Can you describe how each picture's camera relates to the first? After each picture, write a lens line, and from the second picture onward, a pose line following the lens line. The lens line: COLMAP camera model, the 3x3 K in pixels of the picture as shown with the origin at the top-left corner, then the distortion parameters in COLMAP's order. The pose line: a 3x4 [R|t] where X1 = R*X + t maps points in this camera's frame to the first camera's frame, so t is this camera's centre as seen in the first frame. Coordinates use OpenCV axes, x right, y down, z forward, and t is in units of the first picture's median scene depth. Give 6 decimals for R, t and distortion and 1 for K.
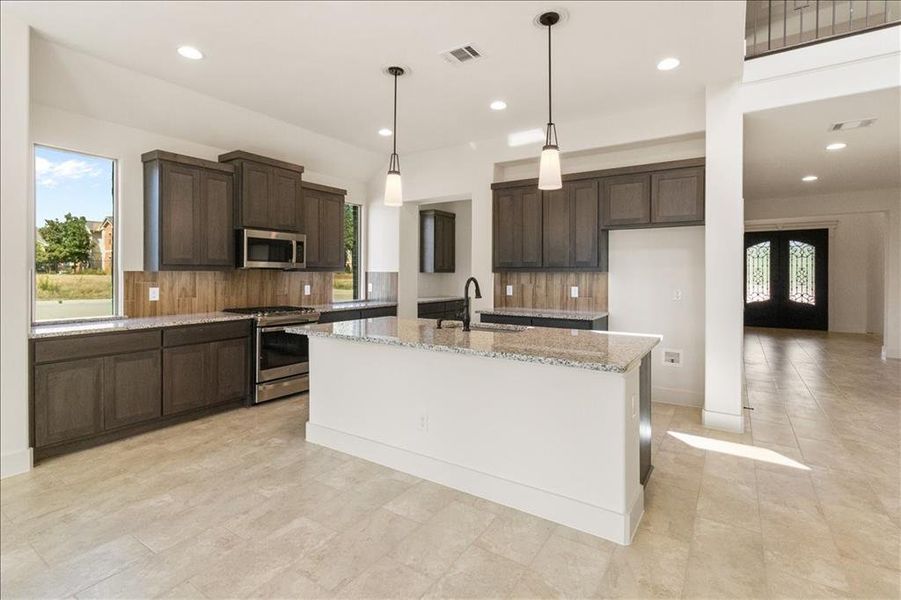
lens RADIAL K [[434.9, 0, 457.7], [0, 434.9, 271.3], [0, 0, 1]] dist [0.003541, -0.001601]
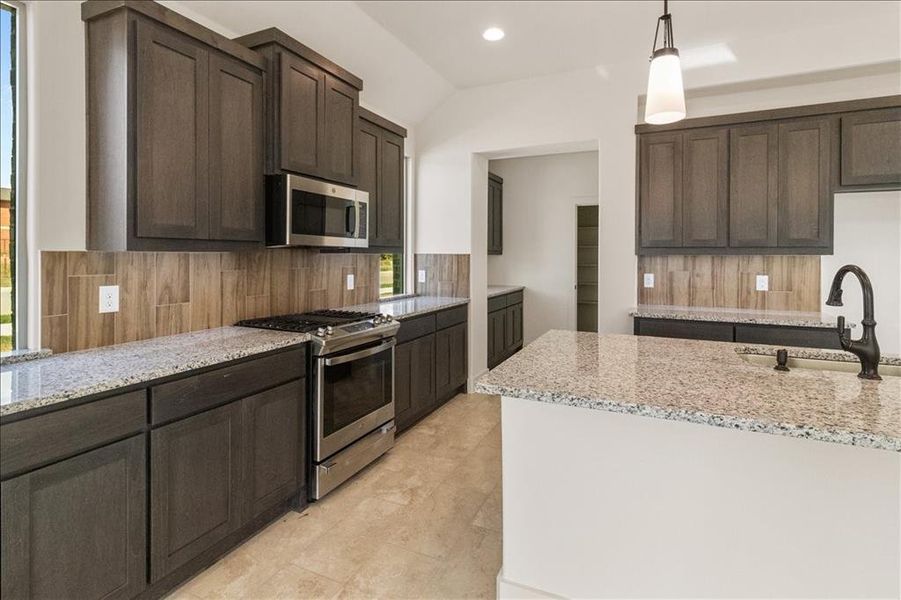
lens RADIAL K [[434.9, 0, 452.9], [0, 434.9, 254.8], [0, 0, 1]] dist [0.003541, -0.001601]
pose [[0.989353, 0.001101, 0.145534, -0.322185], [-0.001614, 0.999993, 0.003408, 0.000682], [-0.145529, -0.003606, 0.989347, 0.384625]]
